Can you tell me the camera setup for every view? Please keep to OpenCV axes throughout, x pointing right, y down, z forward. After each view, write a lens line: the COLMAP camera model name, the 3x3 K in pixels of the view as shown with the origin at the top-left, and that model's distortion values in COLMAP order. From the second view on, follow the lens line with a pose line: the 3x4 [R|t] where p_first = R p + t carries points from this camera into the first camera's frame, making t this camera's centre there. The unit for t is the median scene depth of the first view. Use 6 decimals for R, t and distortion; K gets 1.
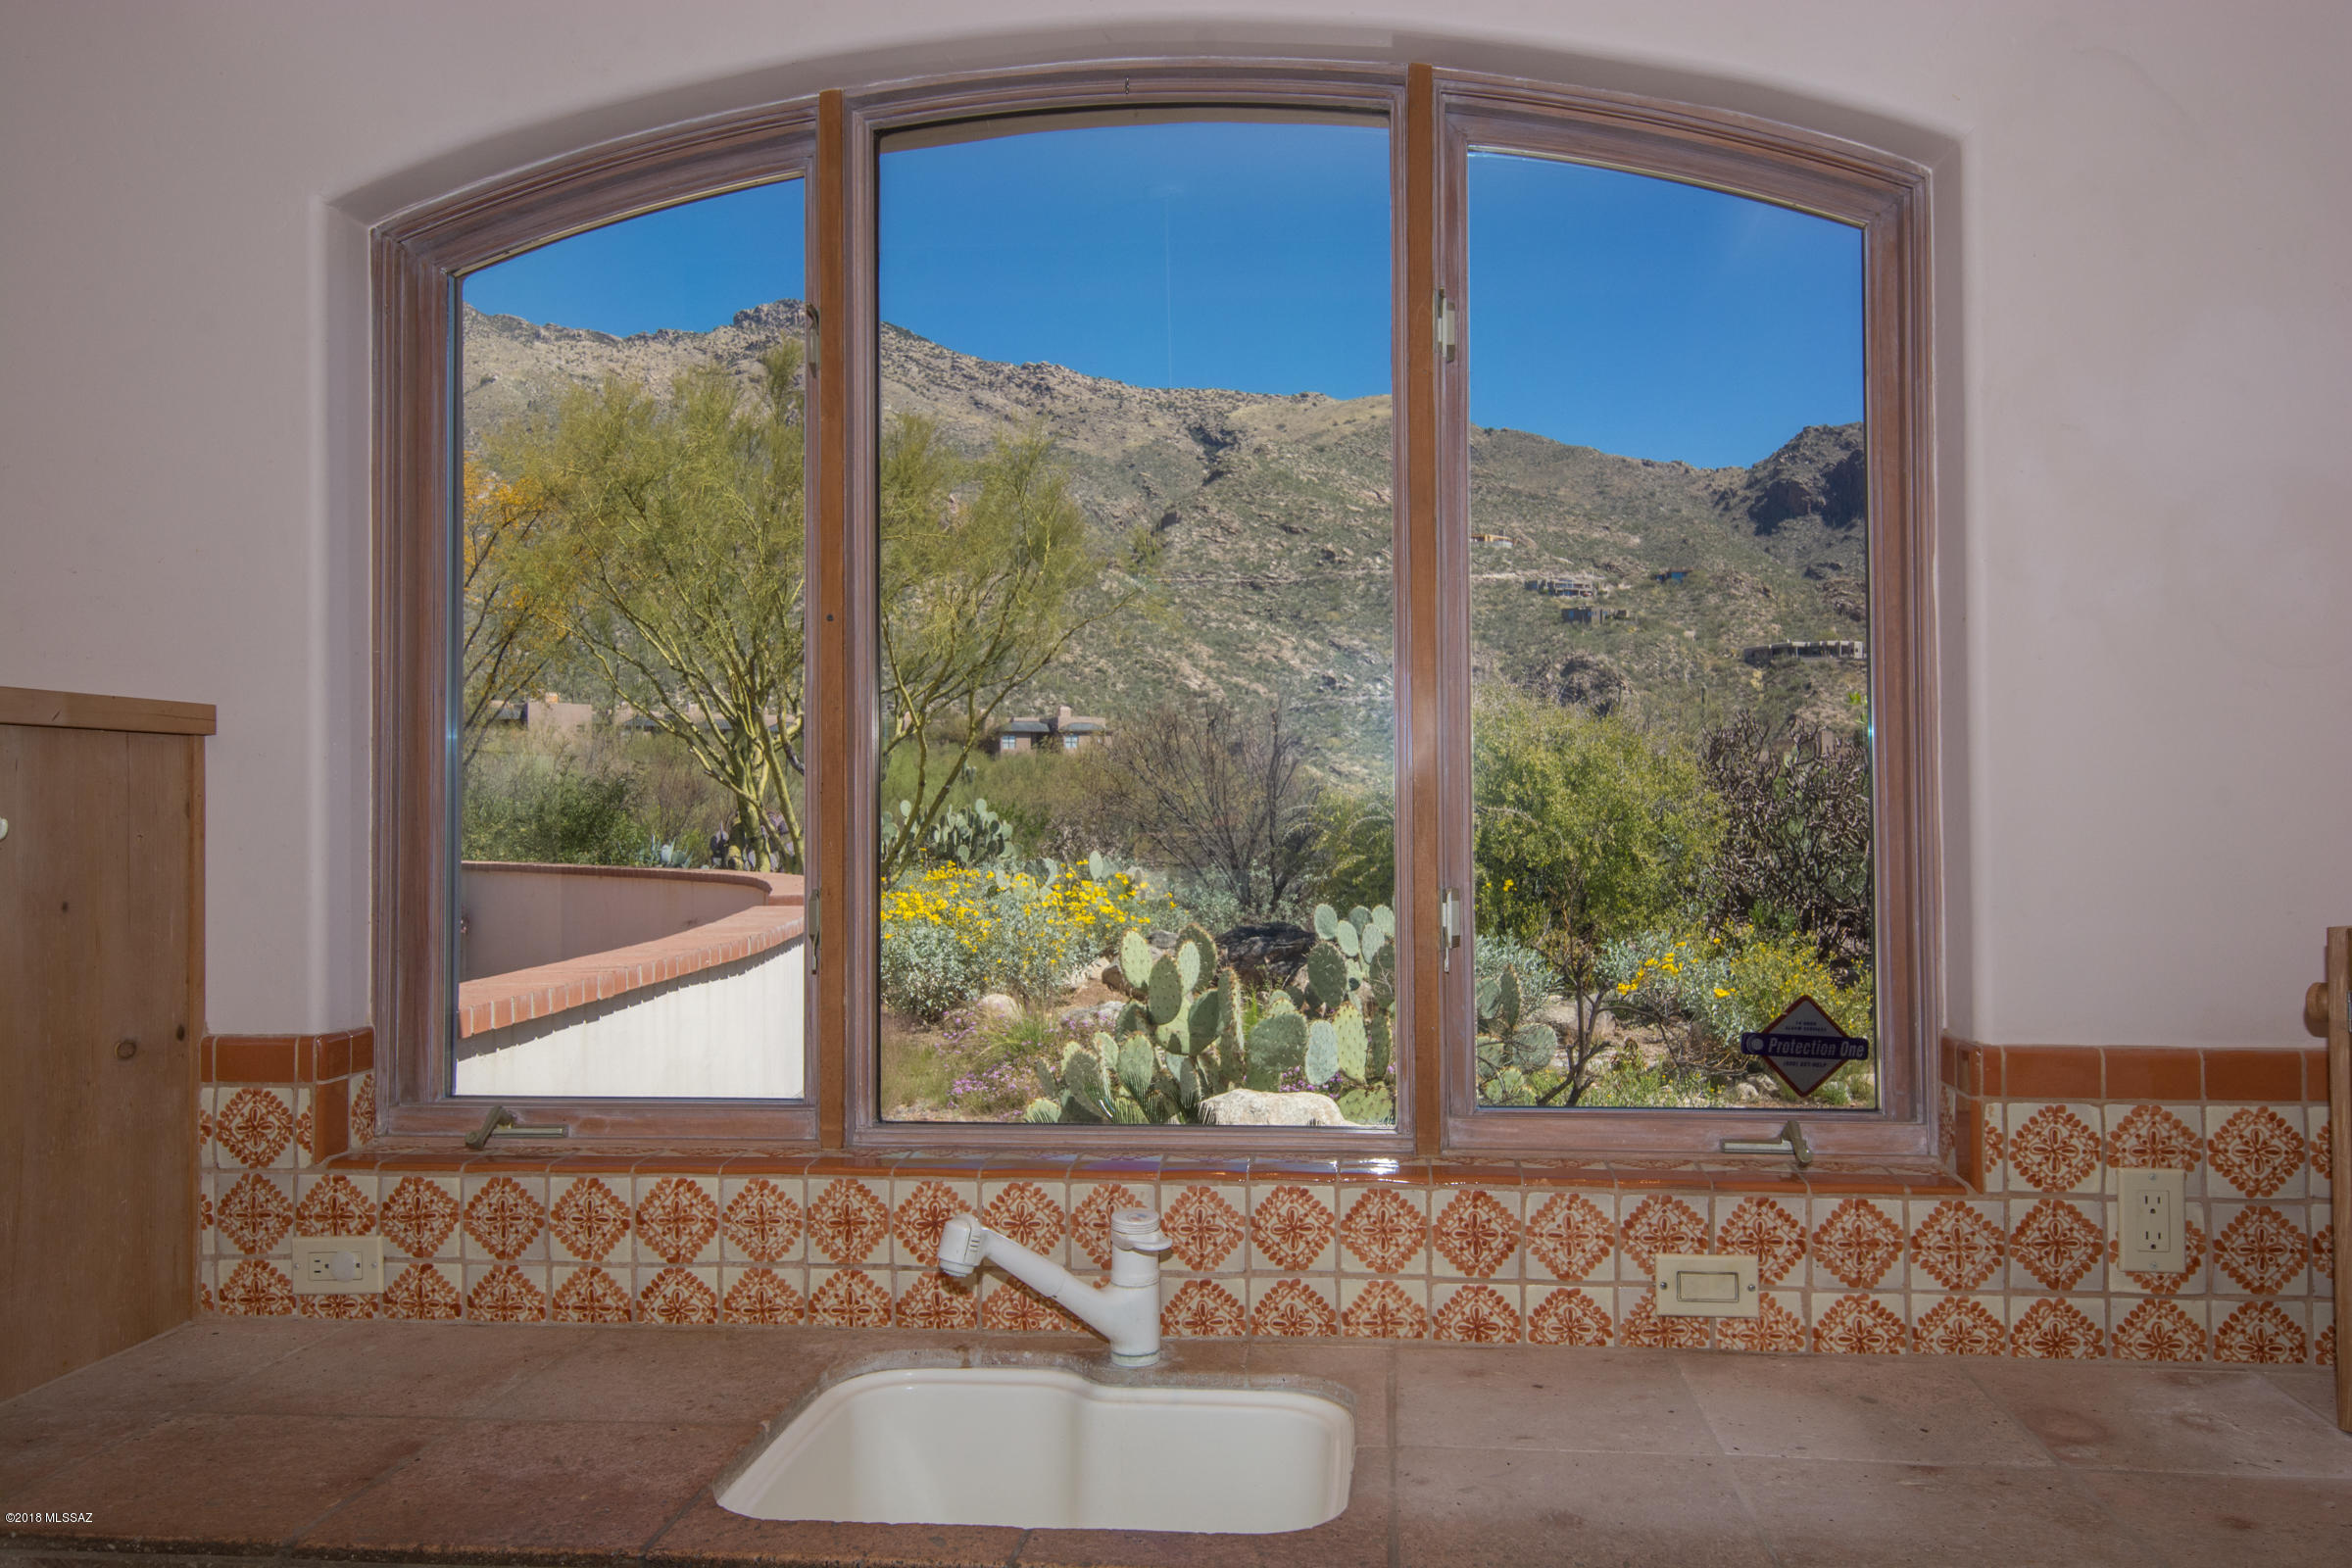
lens RADIAL K [[1814.4, 0, 1237.9], [0, 1814.4, 783.0], [0, 0, 1]] dist [0.018133, 0.007690]
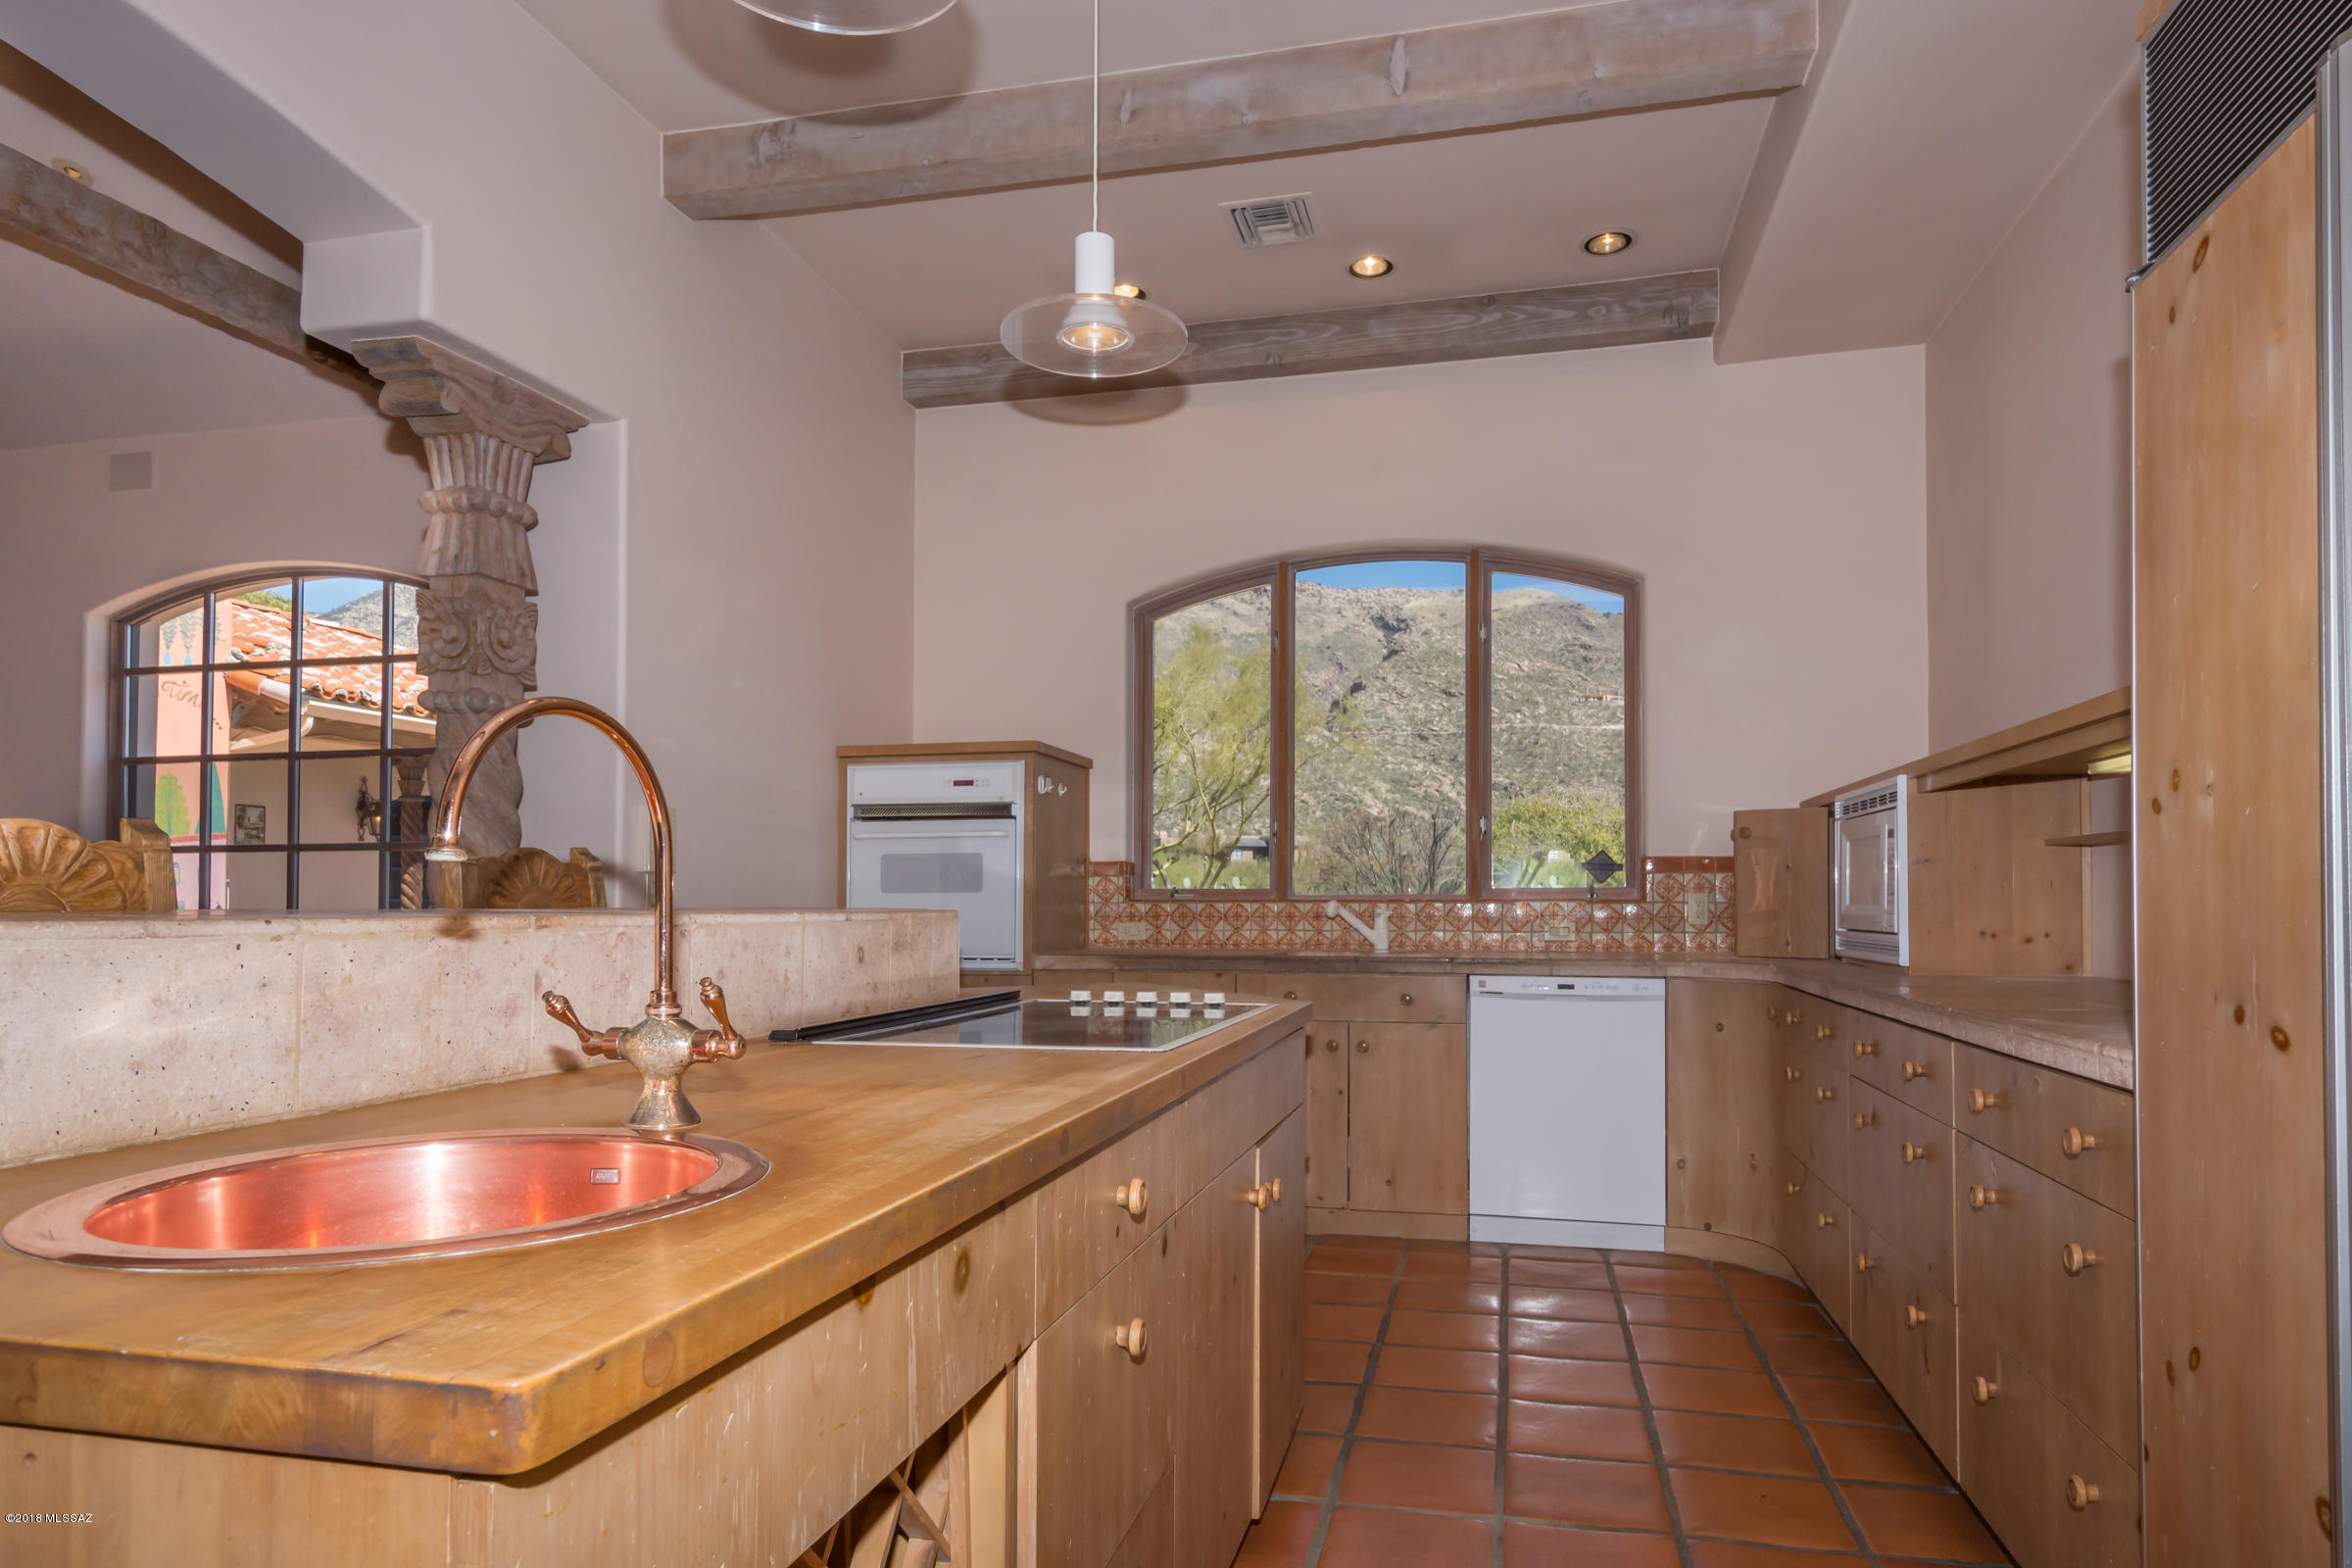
lens RADIAL K [[1372.2, 0, 1196.9], [0, 1372.2, 879.0], [0, 0, 1]] dist [0.009436, 0.000046]
pose [[0.988349, 0.005351, -0.152107, -0.001594], [-0.006256, 0.999965, -0.005471, 0.034672], [0.152073, 0.006359, 0.988349, -0.262826]]
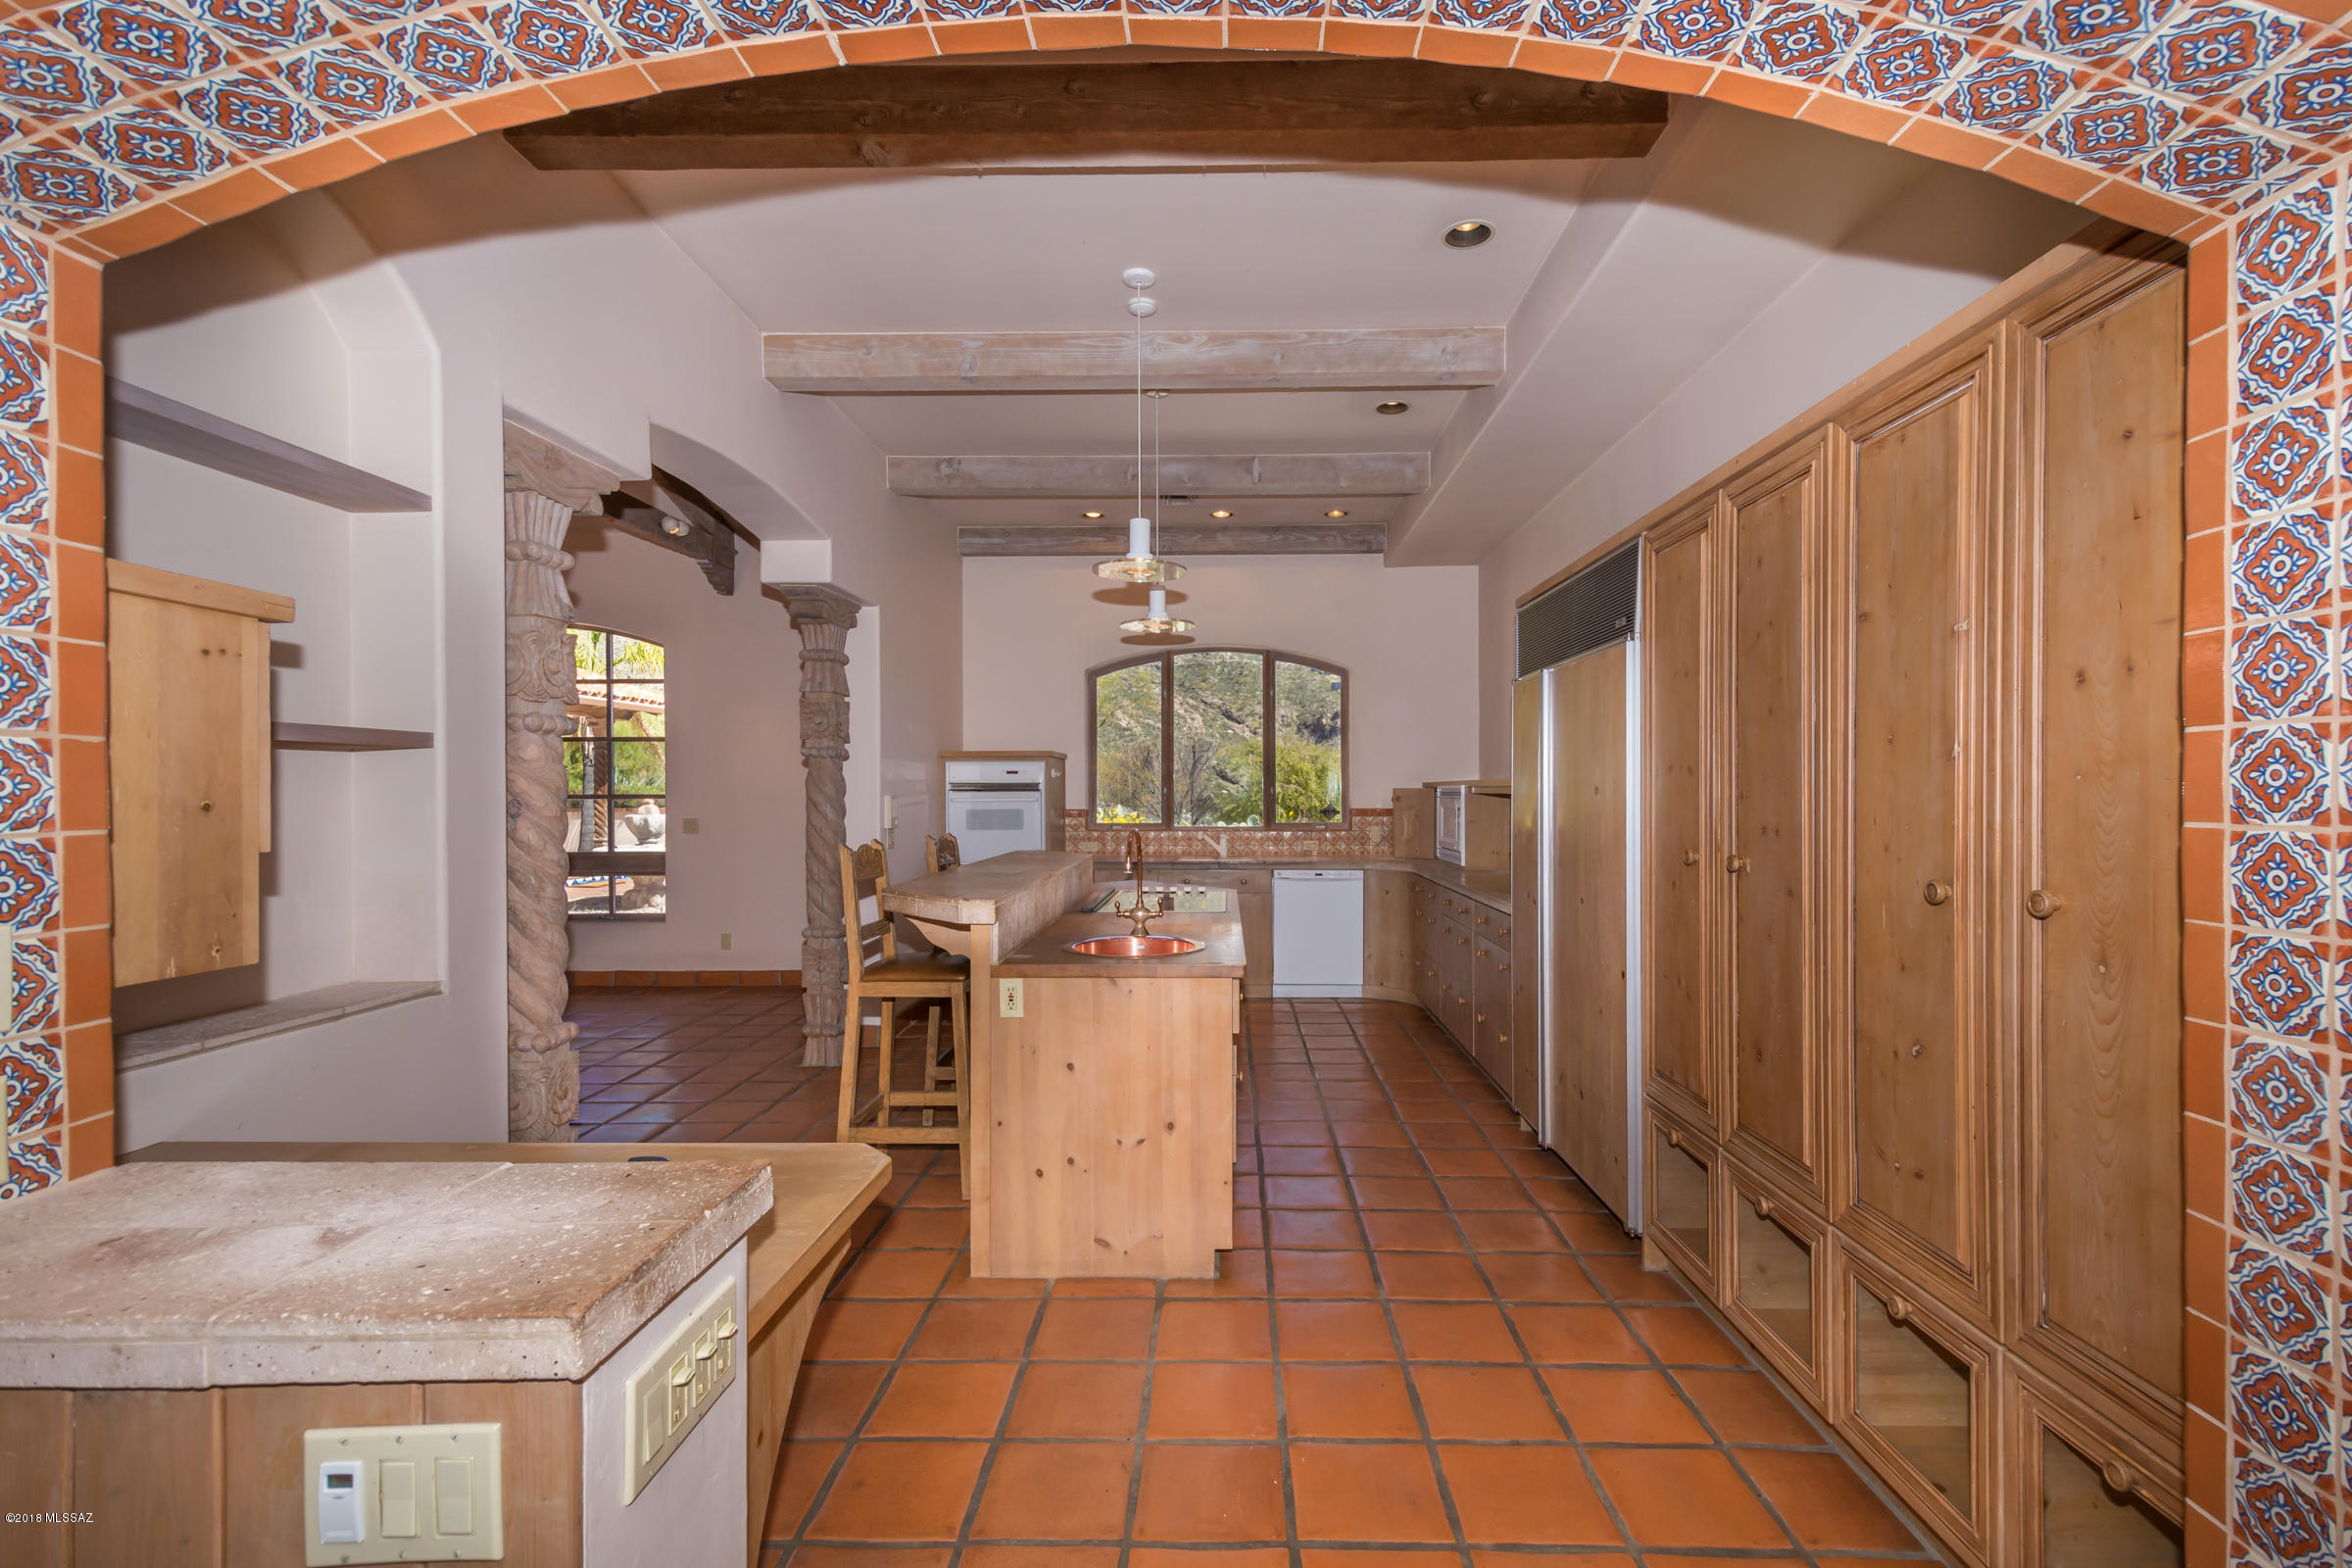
lens RADIAL K [[1050.6, 0, 1190.5], [0, 1050.6, 797.1], [0, 0, 1]] dist [0.026332, -0.005954]
pose [[0.999094, 0.004134, 0.042346, -0.057770], [-0.004796, 0.999868, 0.015535, 0.008038], [-0.042277, -0.015724, 0.998982, -0.476510]]
